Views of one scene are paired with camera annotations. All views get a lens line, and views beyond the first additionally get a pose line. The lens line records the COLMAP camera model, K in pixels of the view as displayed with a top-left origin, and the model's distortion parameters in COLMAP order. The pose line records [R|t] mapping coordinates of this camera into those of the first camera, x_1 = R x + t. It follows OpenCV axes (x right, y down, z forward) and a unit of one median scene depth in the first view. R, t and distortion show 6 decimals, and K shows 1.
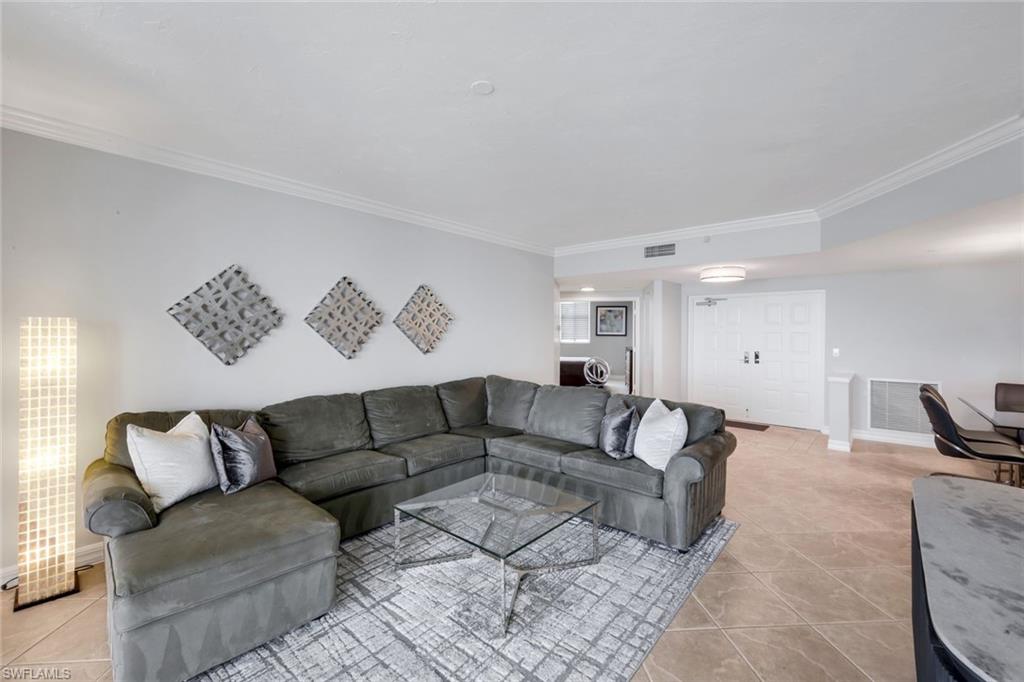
lens RADIAL K [[427.5, 0, 505.2], [0, 427.5, 329.7], [0, 0, 1]] dist [-0.000123, -0.000383]
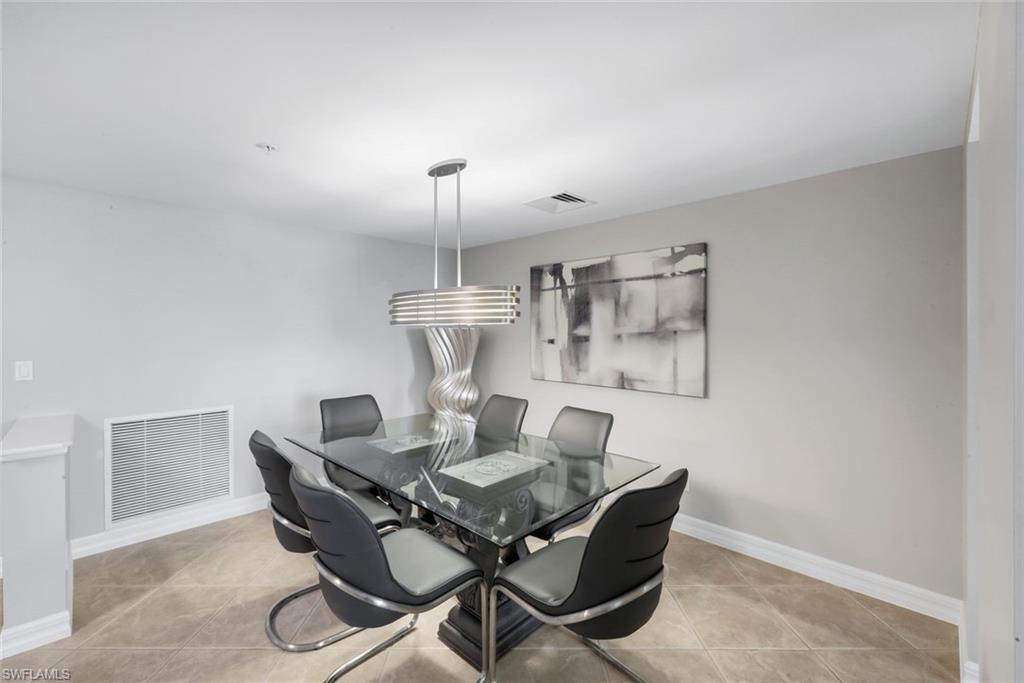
lens RADIAL K [[427.5, 0, 505.2], [0, 427.5, 330.2], [0, 0, 1]] dist [-0.000123, -0.000383]
pose [[0.078235, -0.006342, 0.996915, 0.846216], [-0.000691, 0.999979, 0.006416, 0.025747], [-0.996935, -0.001191, 0.078229, 1.073336]]
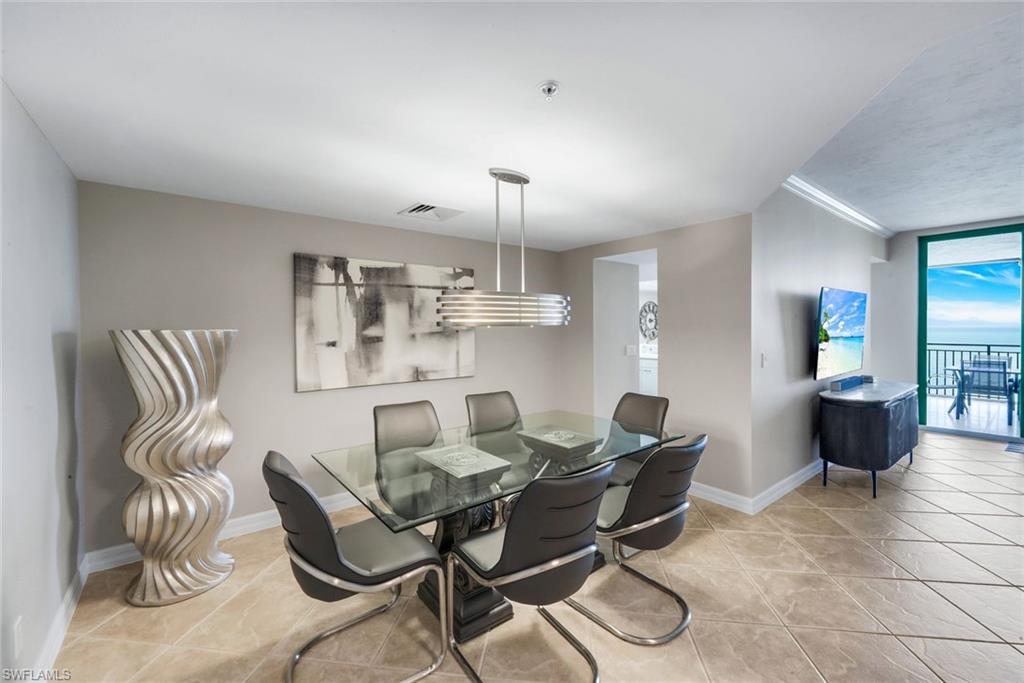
lens RADIAL K [[420.8, 0, 515.1], [0, 420.8, 333.8], [0, 0, 1]] dist [-0.000585, -0.000073]
pose [[-0.980894, -0.003143, 0.194519, 1.446726], [0.000061, 0.999865, 0.016461, 0.022346], [-0.194544, 0.016159, -0.980761, 2.034508]]
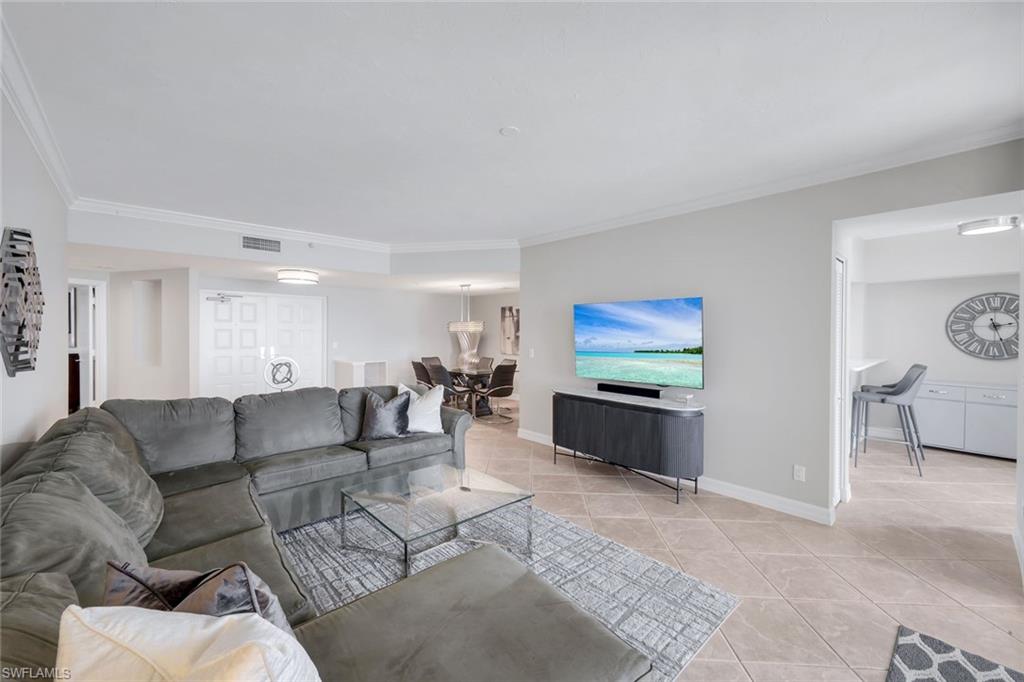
lens RADIAL K [[420.8, 0, 515.1], [0, 420.8, 333.3], [0, 0, 1]] dist [-0.000585, -0.000073]
pose [[0.110301, -0.007723, 0.993868, -0.941011], [-0.005201, 0.999952, 0.008348, 0.005892], [-0.993885, -0.006090, 0.110255, 0.645368]]
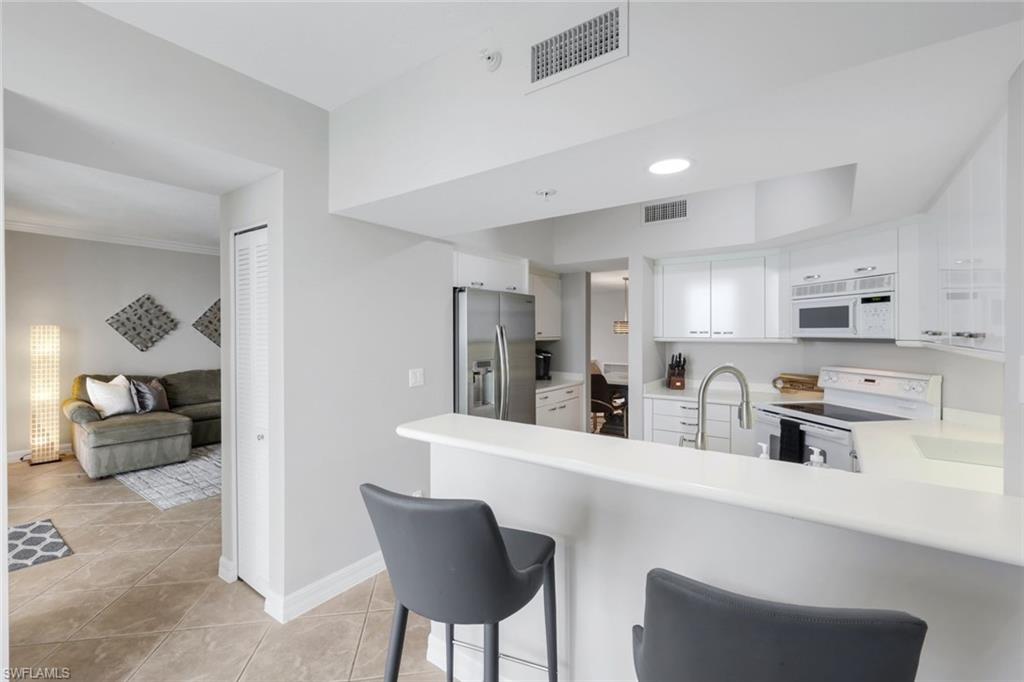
lens RADIAL K [[446.7, 0, 513.5], [0, 446.7, 332.4], [0, 0, 1]] dist [-0.001996, -0.000479]
pose [[0.996499, -0.003385, 0.083533, 0.811899], [0.002950, 0.999981, 0.005333, -0.000858], [-0.083550, -0.005068, 0.996491, -1.078496]]
